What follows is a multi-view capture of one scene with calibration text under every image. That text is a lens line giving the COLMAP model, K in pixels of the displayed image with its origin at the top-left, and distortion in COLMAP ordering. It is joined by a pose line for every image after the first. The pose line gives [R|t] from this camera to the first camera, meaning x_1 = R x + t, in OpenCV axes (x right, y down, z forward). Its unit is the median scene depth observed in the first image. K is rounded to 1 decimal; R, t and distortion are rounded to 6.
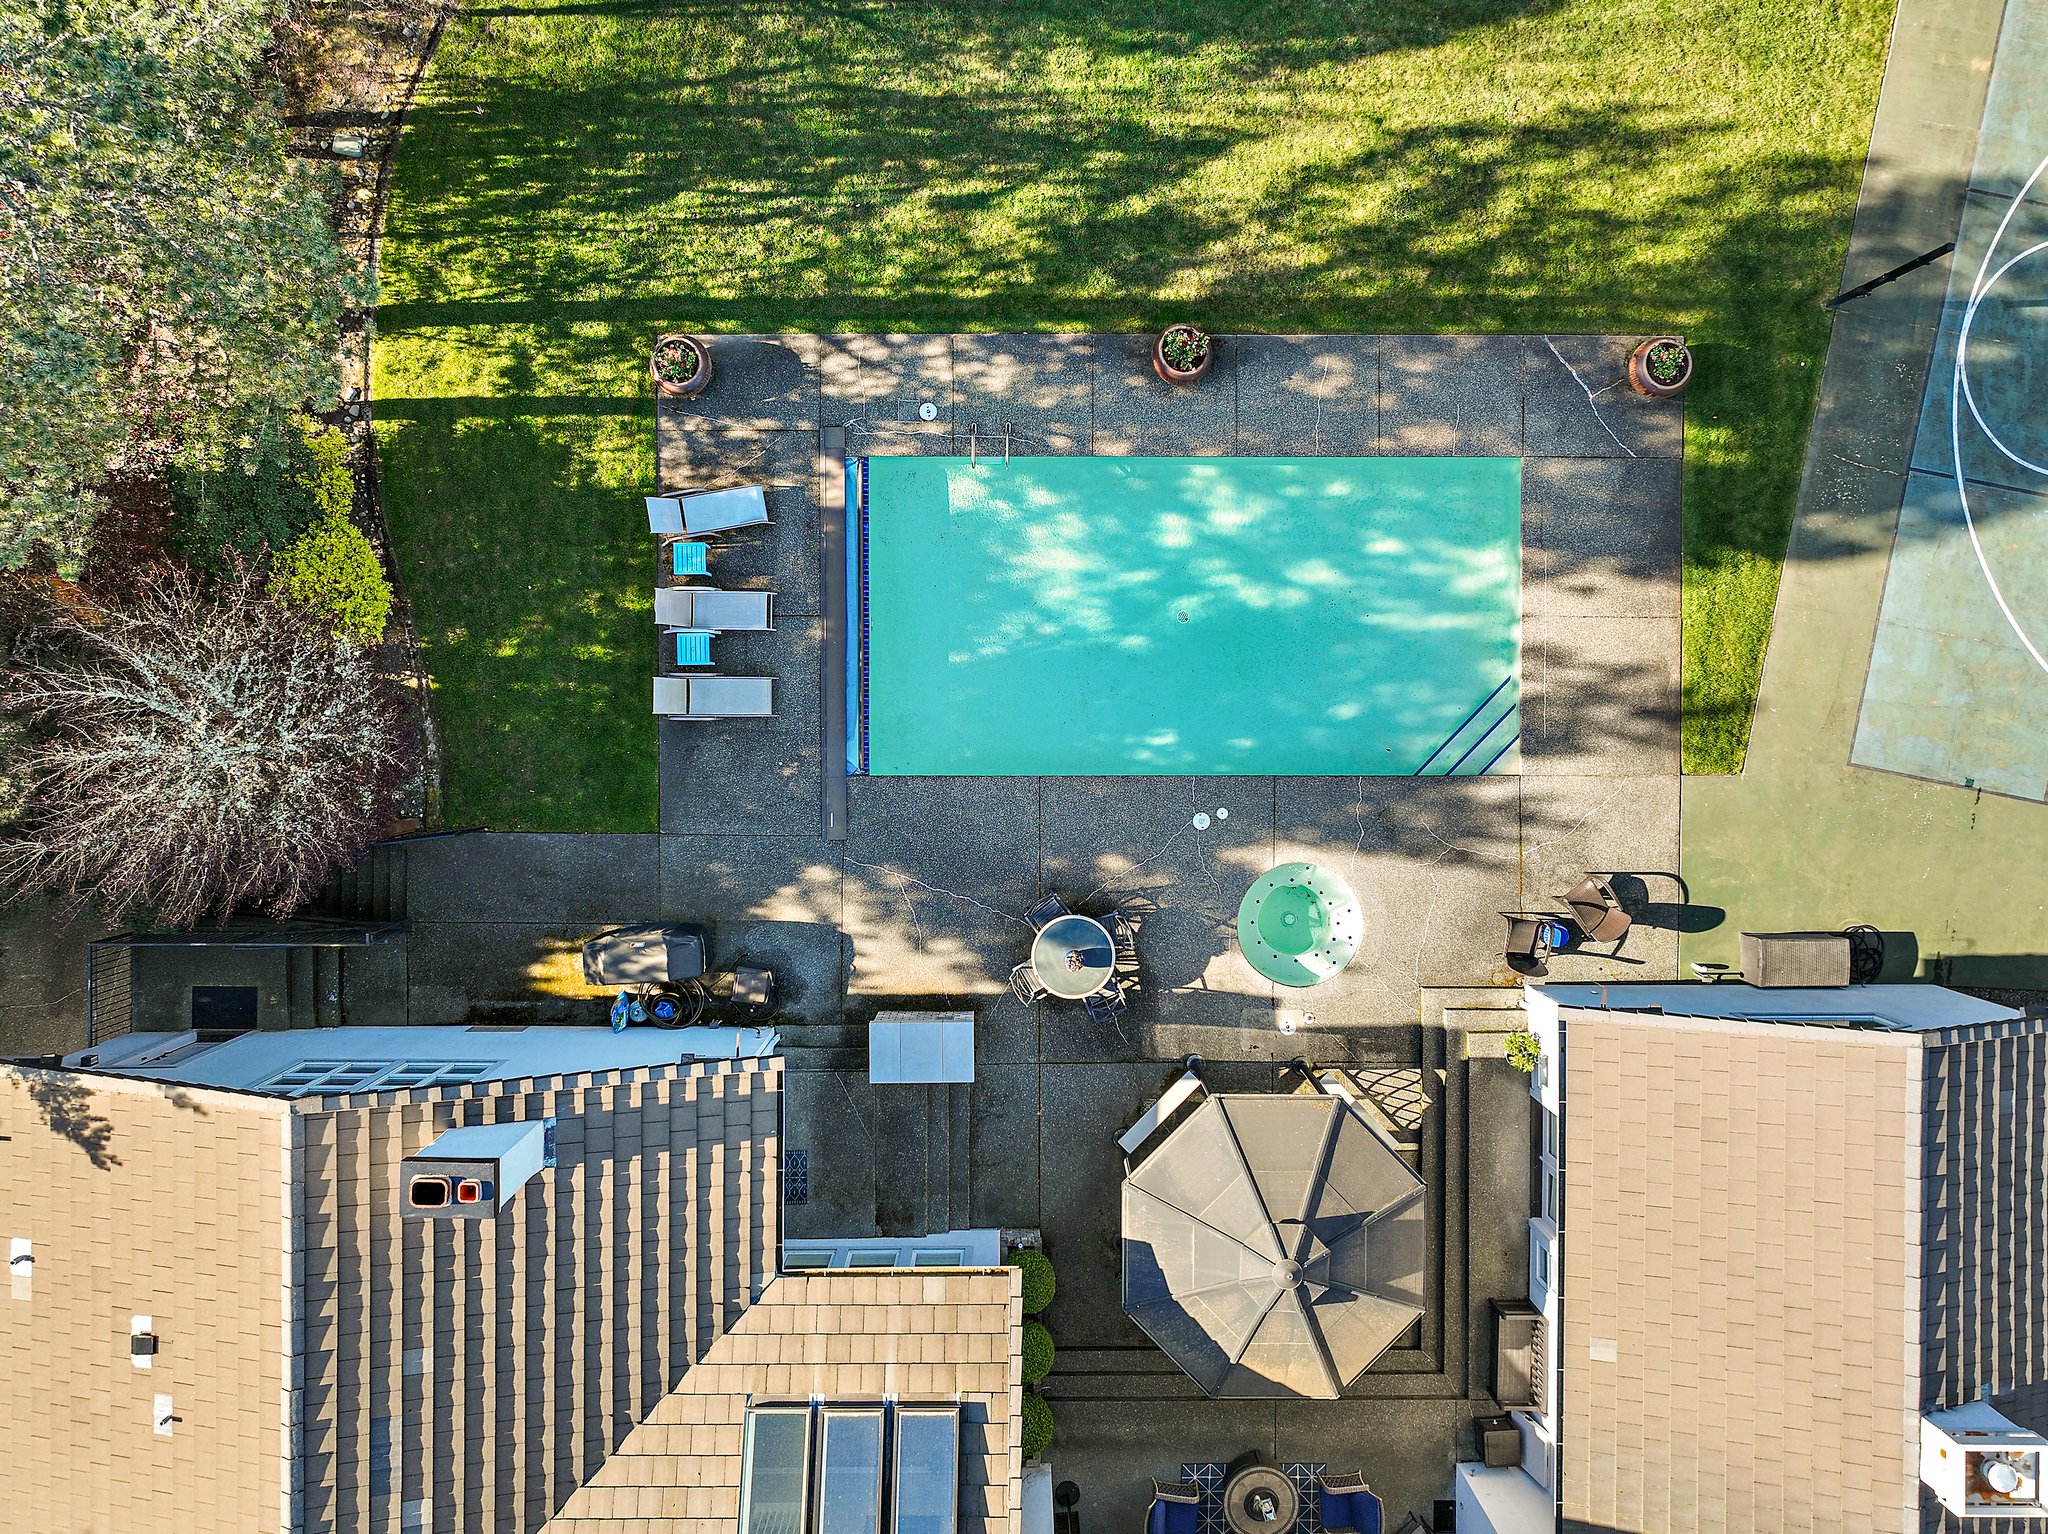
lens RADIAL K [[1446.5, 0, 1045.7], [0, 1446.5, 704.5], [0, 0, 1]] dist [0.000693, 0.011602]
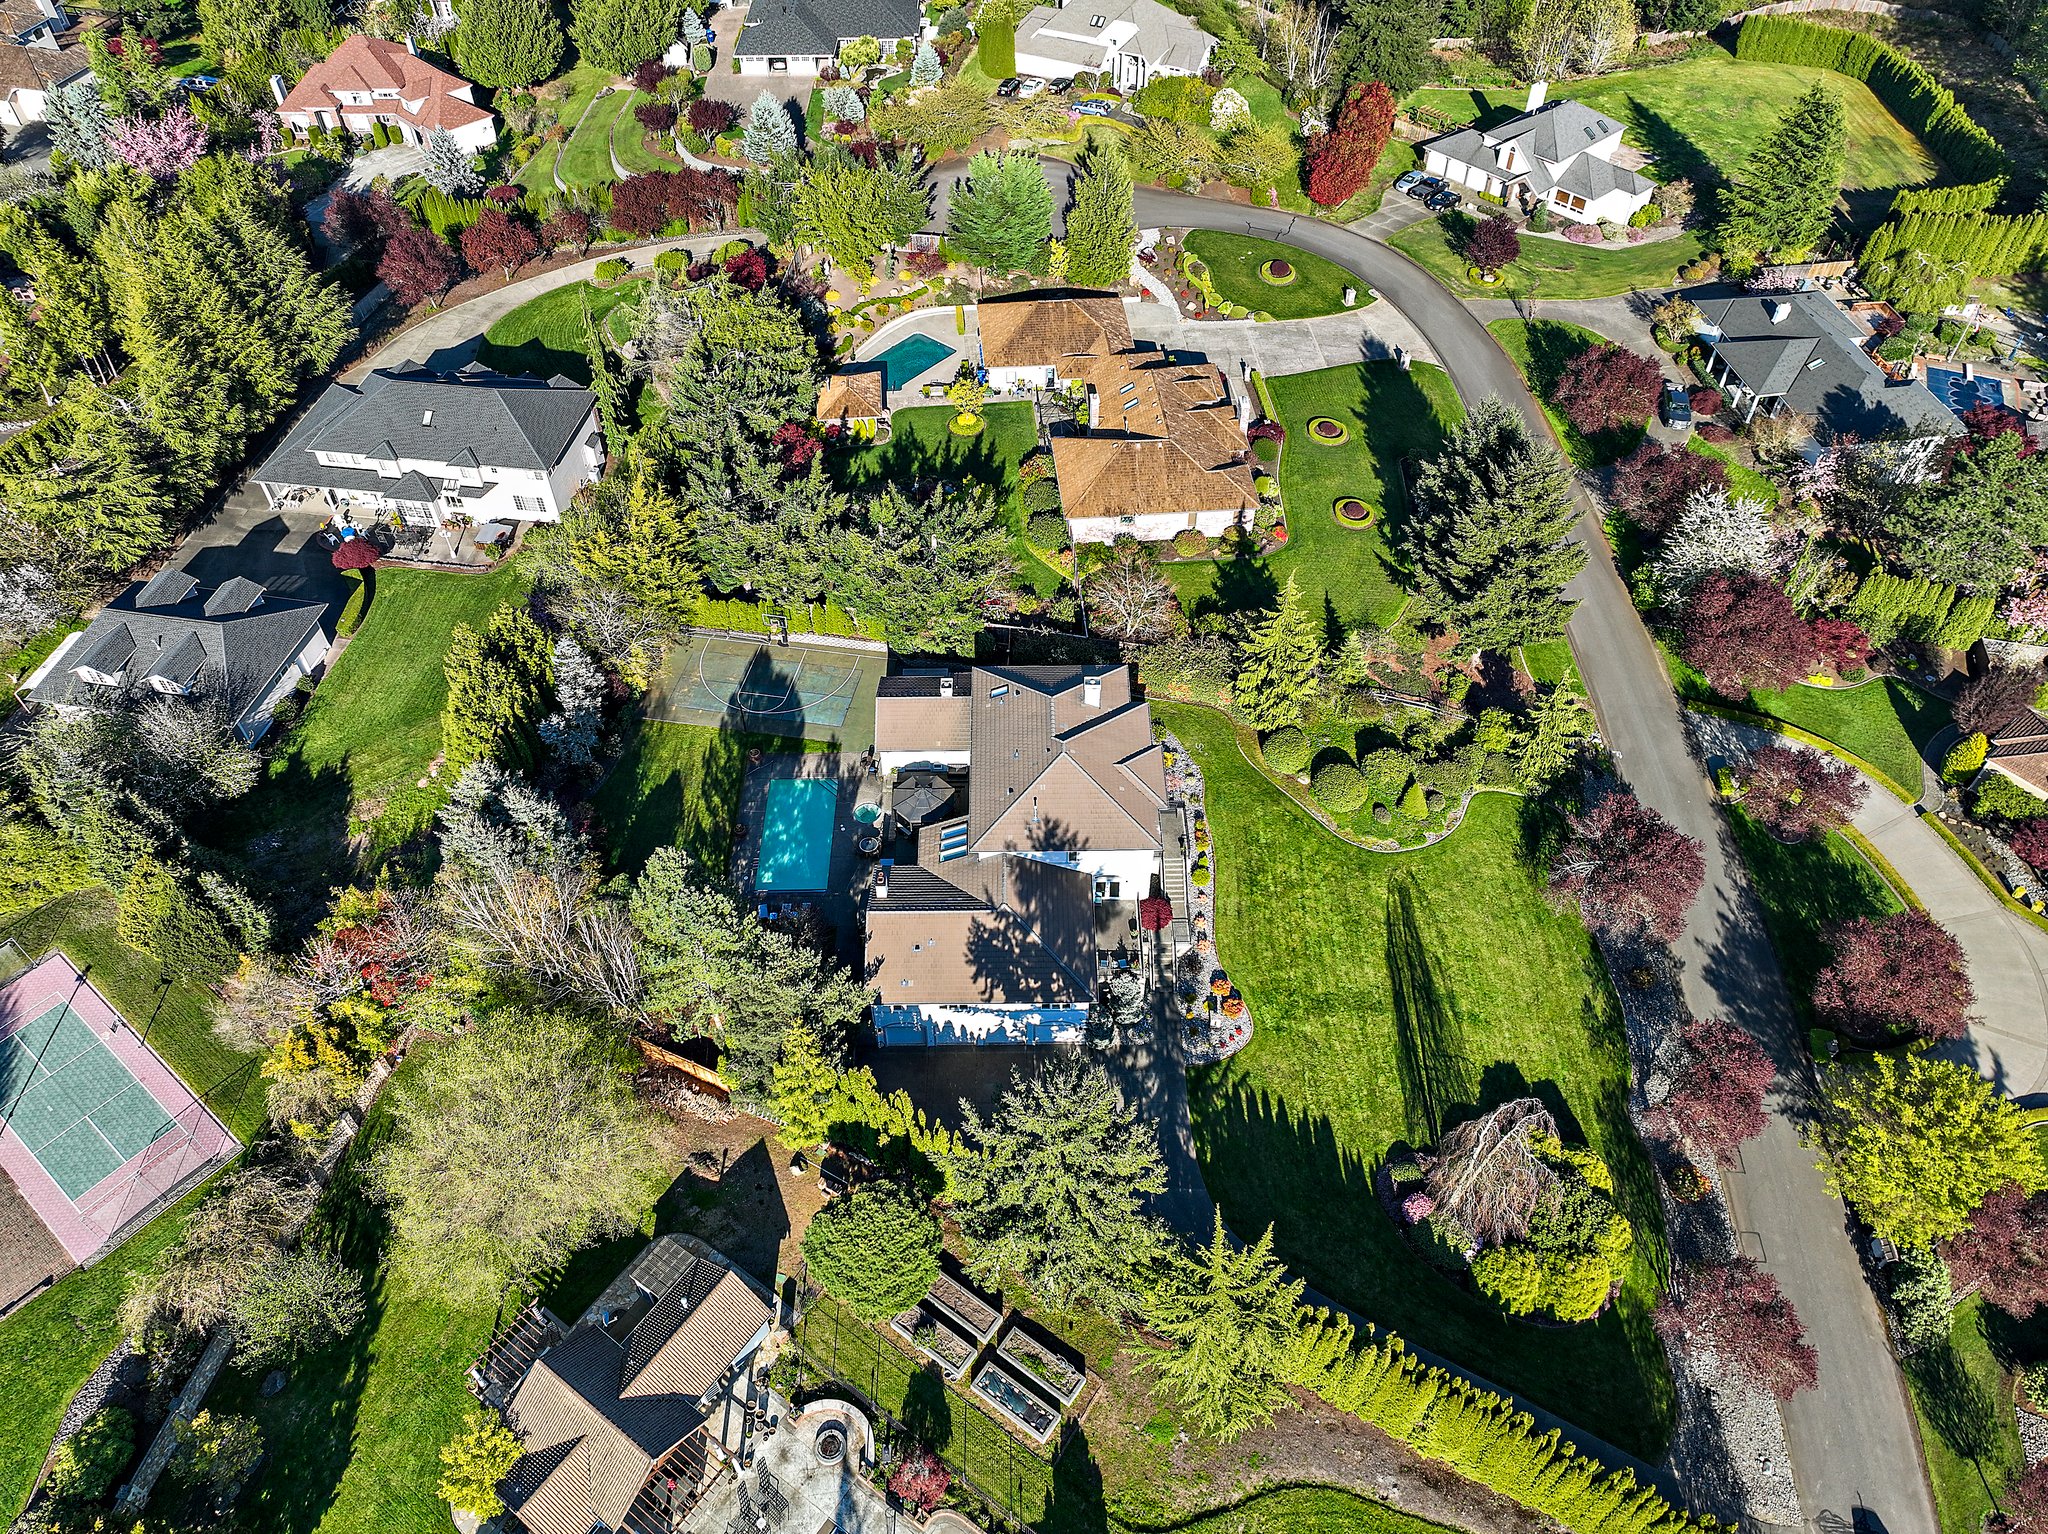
lens RADIAL K [[1446.5, 0, 995.0], [0, 1446.5, 786.0], [0, 0, 1]] dist [0.000693, 0.011602]
pose [[-0.008417, -0.755653, 0.654918, -2.857964], [0.999667, -0.022346, -0.012935, 0.625310], [0.024410, 0.654591, 0.755589, -2.578910]]
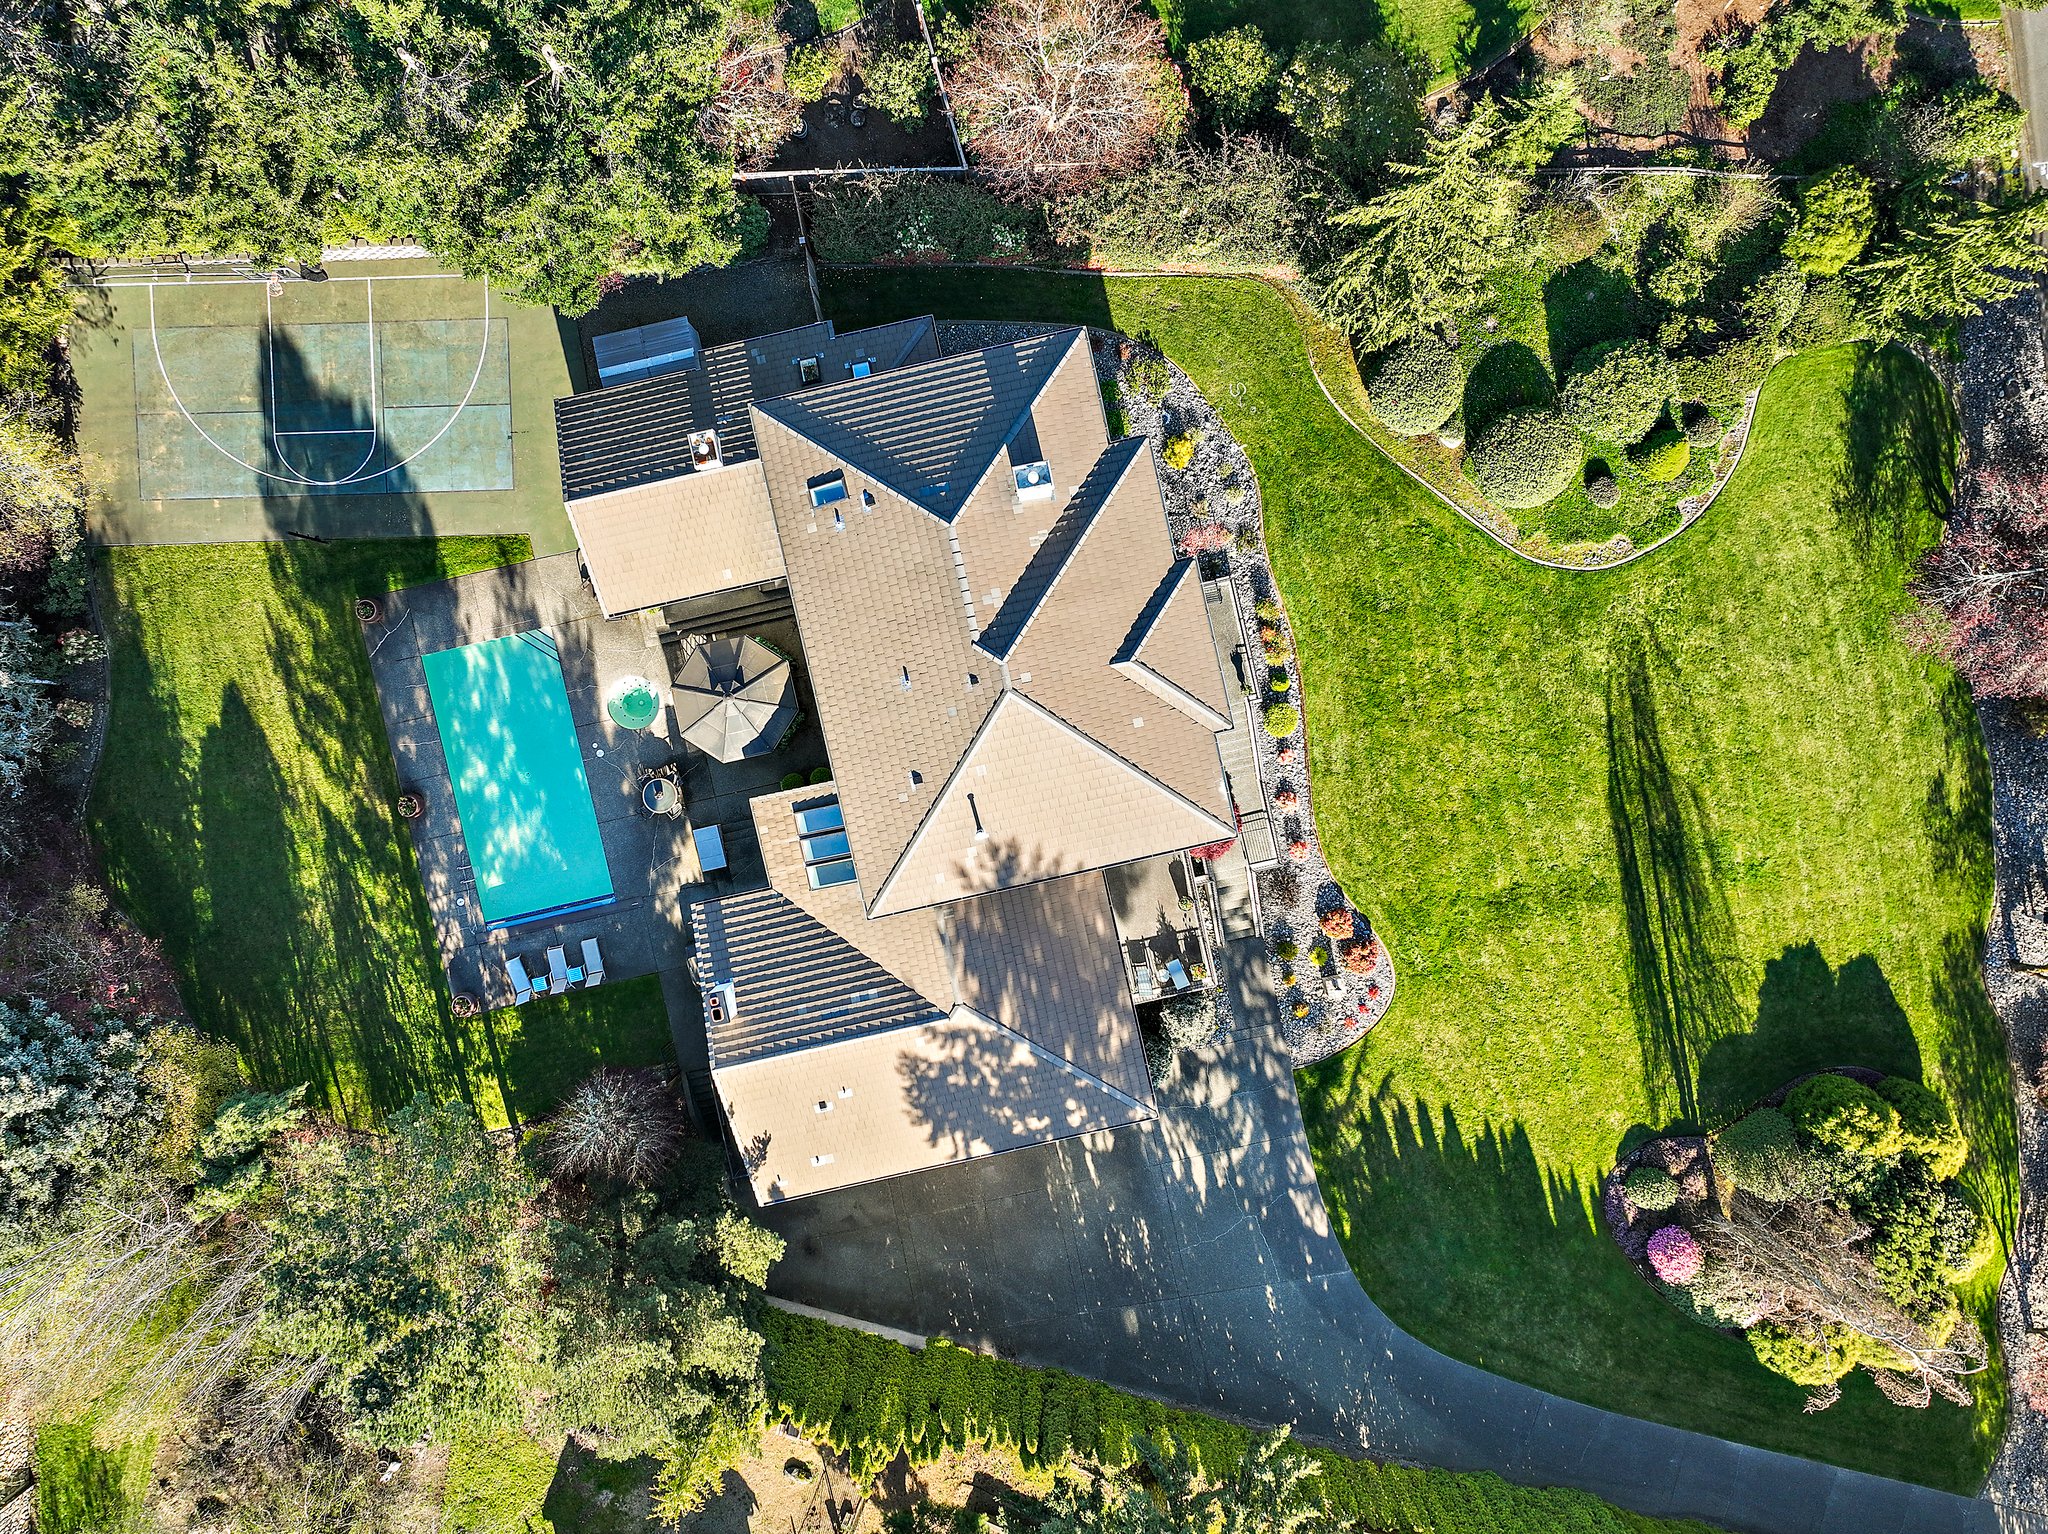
lens RADIAL K [[1446.5, 0, 1014.9], [0, 1446.5, 766.0], [0, 0, 1]] dist [0.000693, 0.011602]
pose [[-0.222499, -0.973860, -0.045734, 0.046923], [0.974775, -0.221374, -0.028411, 0.825724], [0.017544, -0.050902, 0.998550, -1.394610]]
